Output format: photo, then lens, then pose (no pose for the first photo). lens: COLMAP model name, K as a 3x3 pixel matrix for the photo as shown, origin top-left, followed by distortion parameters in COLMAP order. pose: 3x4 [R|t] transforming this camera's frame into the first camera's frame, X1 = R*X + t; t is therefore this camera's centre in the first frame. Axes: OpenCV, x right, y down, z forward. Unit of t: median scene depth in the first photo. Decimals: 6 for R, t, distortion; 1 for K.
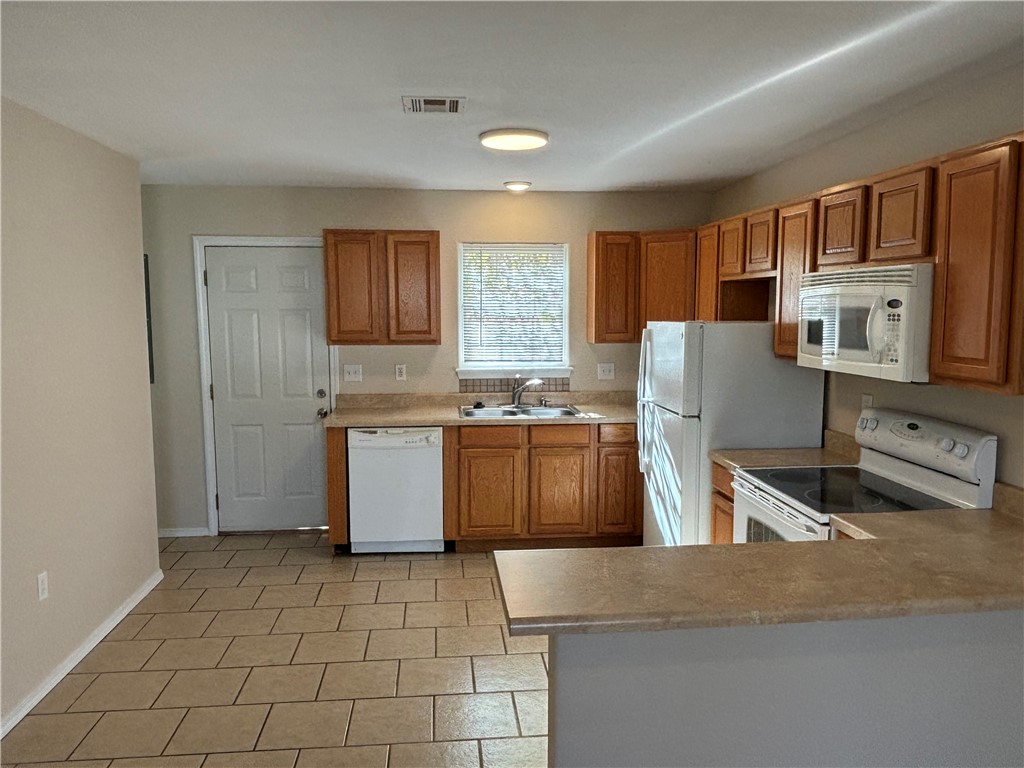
lens RADIAL K [[734.1, 0, 505.8], [0, 734.1, 382.8], [0, 0, 1]] dist [0.022682, -0.011865]
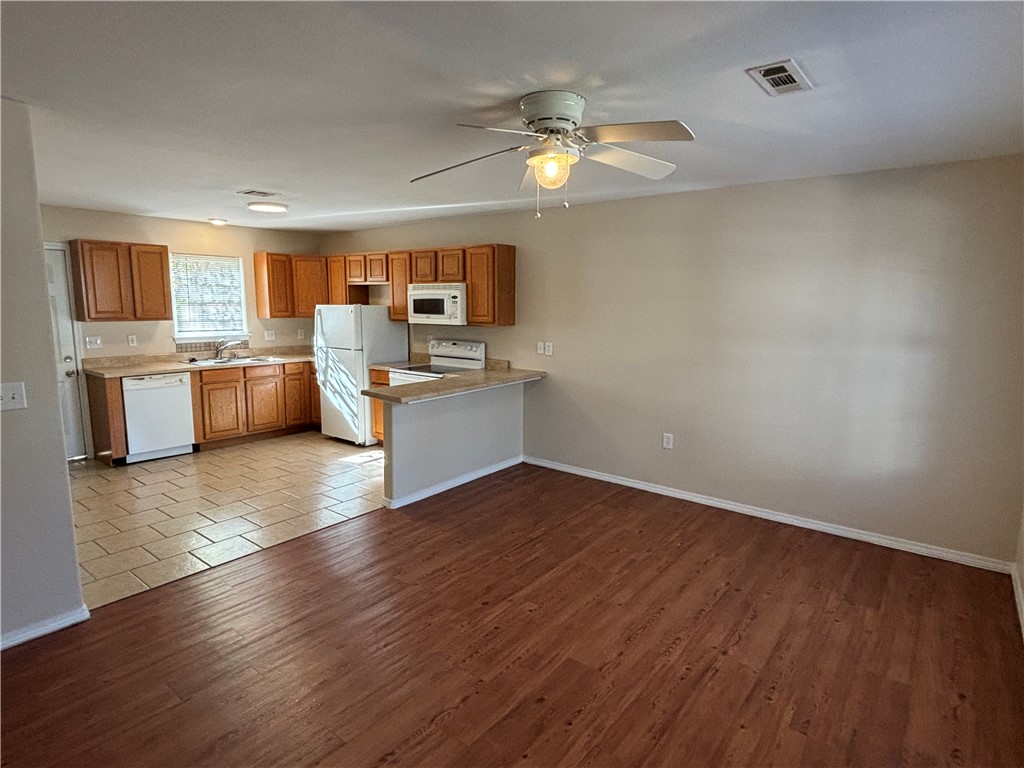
lens RADIAL K [[559.3, 0, 509.2], [0, 559.3, 382.1], [0, 0, 1]] dist [0.011682, -0.006138]
pose [[0.686235, -0.096934, 0.720892, -0.476276], [0.066162, 0.995290, 0.070850, 0.040754], [-0.724364, -0.000925, 0.689417, -0.323932]]
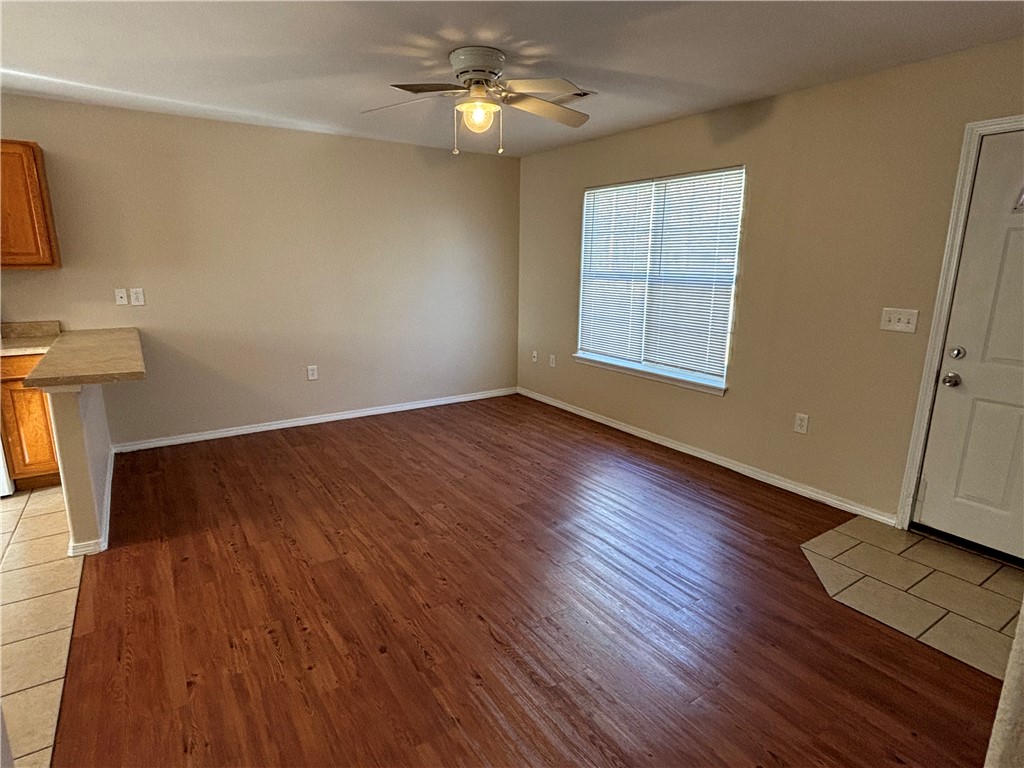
lens RADIAL K [[554.8, 0, 508.7], [0, 554.8, 384.3], [0, 0, 1]] dist [0.001315, -0.003539]
pose [[-0.480108, -0.198998, 0.854340, -0.641608], [0.084447, 0.958921, 0.270813, 0.005509], [-0.873135, 0.202166, -0.443581, 0.281765]]
